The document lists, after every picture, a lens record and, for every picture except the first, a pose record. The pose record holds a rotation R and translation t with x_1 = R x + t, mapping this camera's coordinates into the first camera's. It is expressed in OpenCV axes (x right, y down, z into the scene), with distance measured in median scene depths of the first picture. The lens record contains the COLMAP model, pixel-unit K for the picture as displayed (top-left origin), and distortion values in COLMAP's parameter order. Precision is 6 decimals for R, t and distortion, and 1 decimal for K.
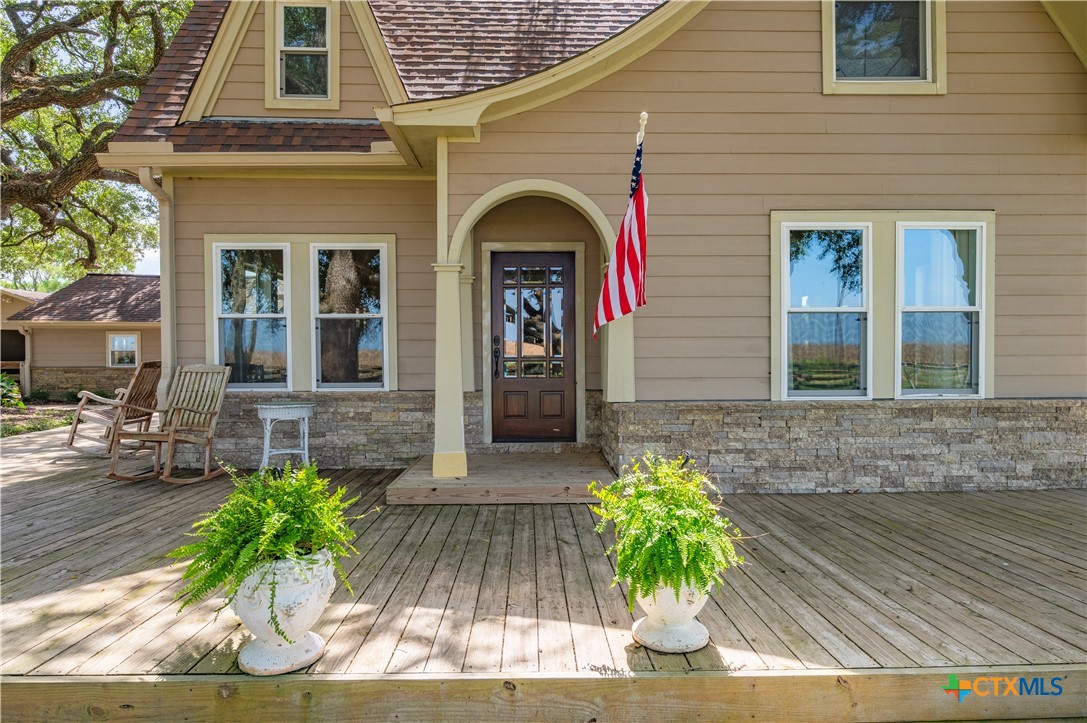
lens RADIAL K [[623.3, 0, 543.5], [0, 623.3, 361.5], [0, 0, 1]] dist [-0.006552, -0.000736]
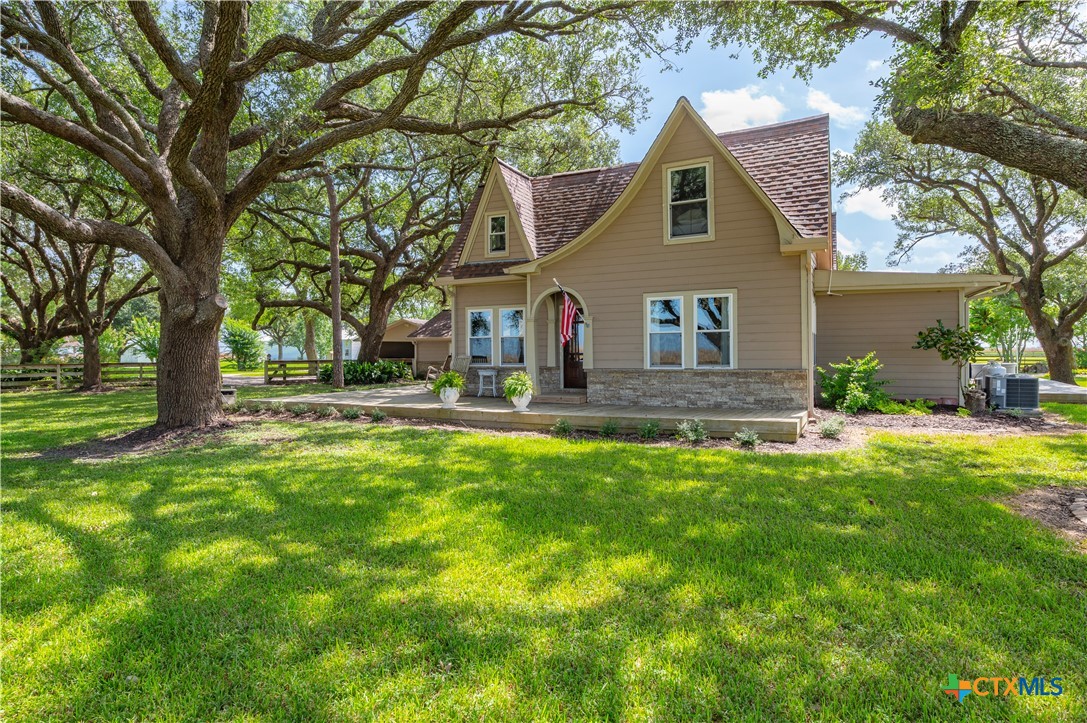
lens RADIAL K [[623.3, 0, 543.5], [0, 623.3, 361.5], [0, 0, 1]] dist [-0.006552, -0.000736]
pose [[0.878974, 0.002149, -0.476864, 1.201386], [-0.005239, 0.999973, -0.005150, 0.047820], [0.476840, 0.007025, 0.878962, -1.392660]]
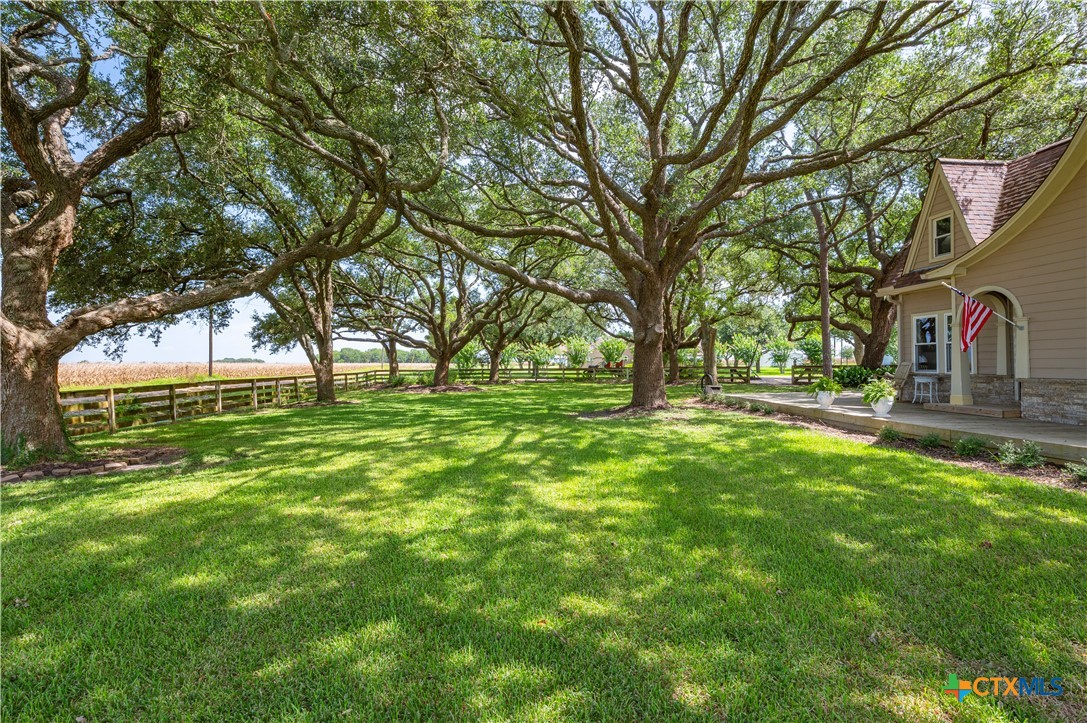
lens RADIAL K [[508.4, 0, 517.6], [0, 508.4, 359.4], [0, 0, 1]] dist [-0.000369, -0.000200]
pose [[-0.000055, -0.006328, -0.999980, 1.949029], [-0.012345, 0.999904, -0.006327, 0.030122], [0.999924, 0.012345, -0.000133, -0.826091]]
